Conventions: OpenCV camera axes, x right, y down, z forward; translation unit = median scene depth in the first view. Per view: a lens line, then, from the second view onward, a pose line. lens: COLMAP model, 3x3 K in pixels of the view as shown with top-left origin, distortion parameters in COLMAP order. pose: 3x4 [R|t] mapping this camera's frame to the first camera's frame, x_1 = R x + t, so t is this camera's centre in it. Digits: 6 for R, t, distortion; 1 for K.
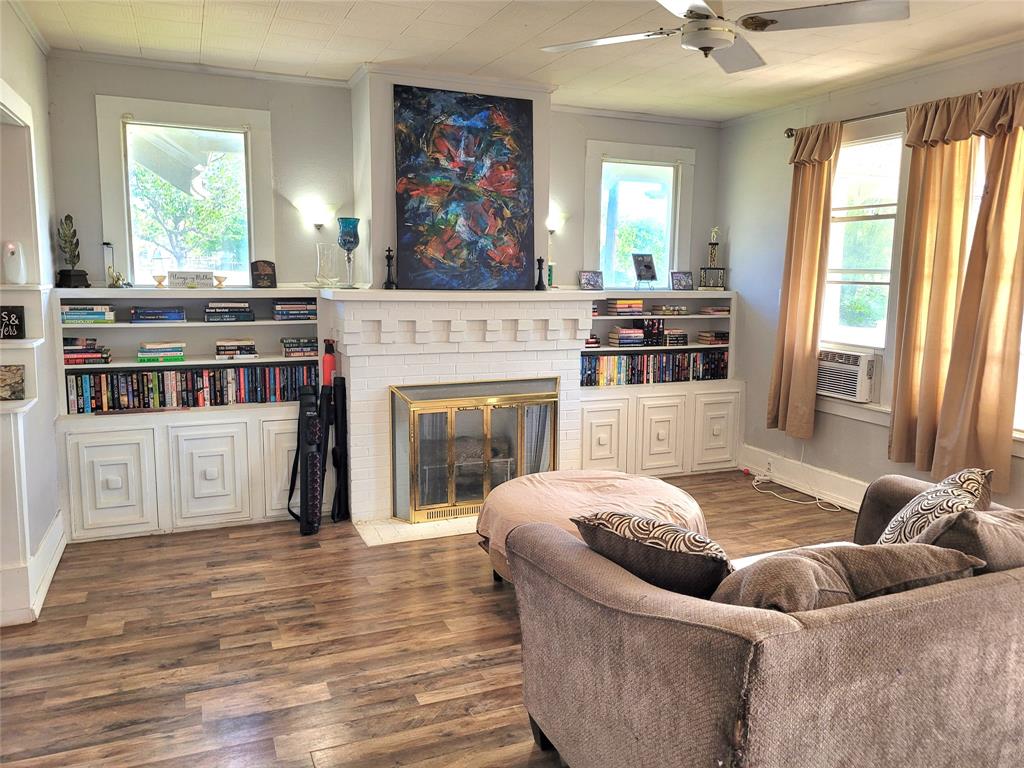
lens RADIAL K [[769.6, 0, 518.3], [0, 769.6, 377.0], [0, 0, 1]] dist [0.020956, -0.012061]
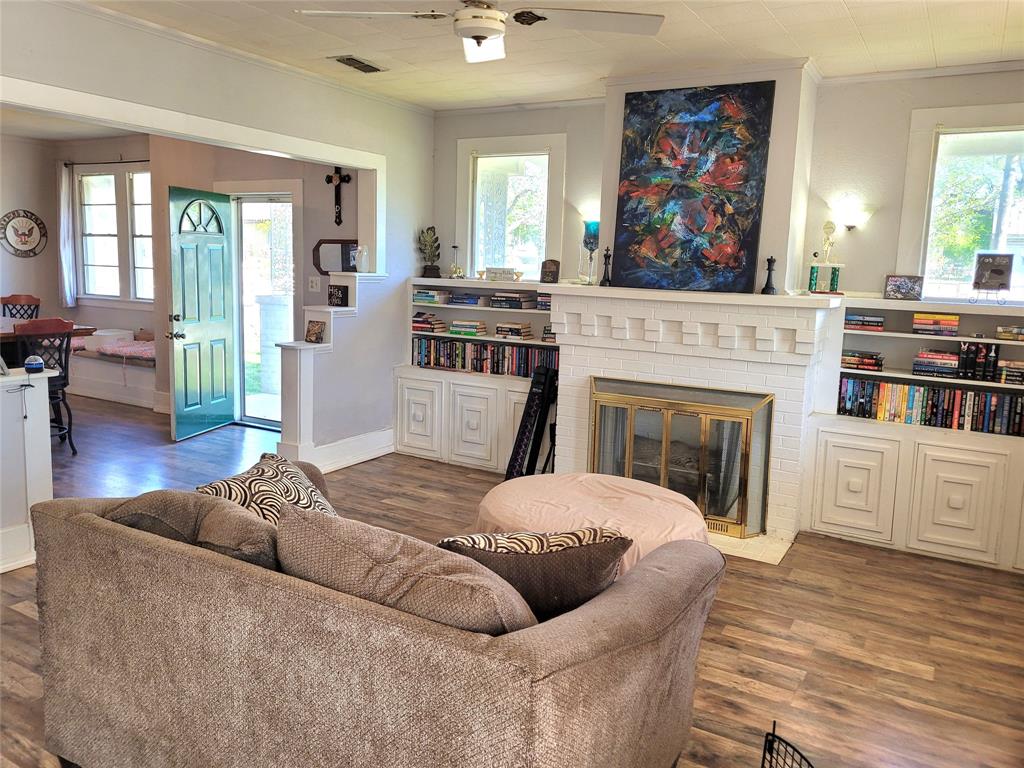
lens RADIAL K [[770.2, 0, 514.4], [0, 770.2, 369.1], [0, 0, 1]] dist [0.021577, -0.008113]
pose [[0.592757, 0.115158, -0.797106, 0.609254], [-0.134918, 0.989937, 0.042687, -0.028088], [0.794000, 0.082241, 0.602329, 0.260849]]
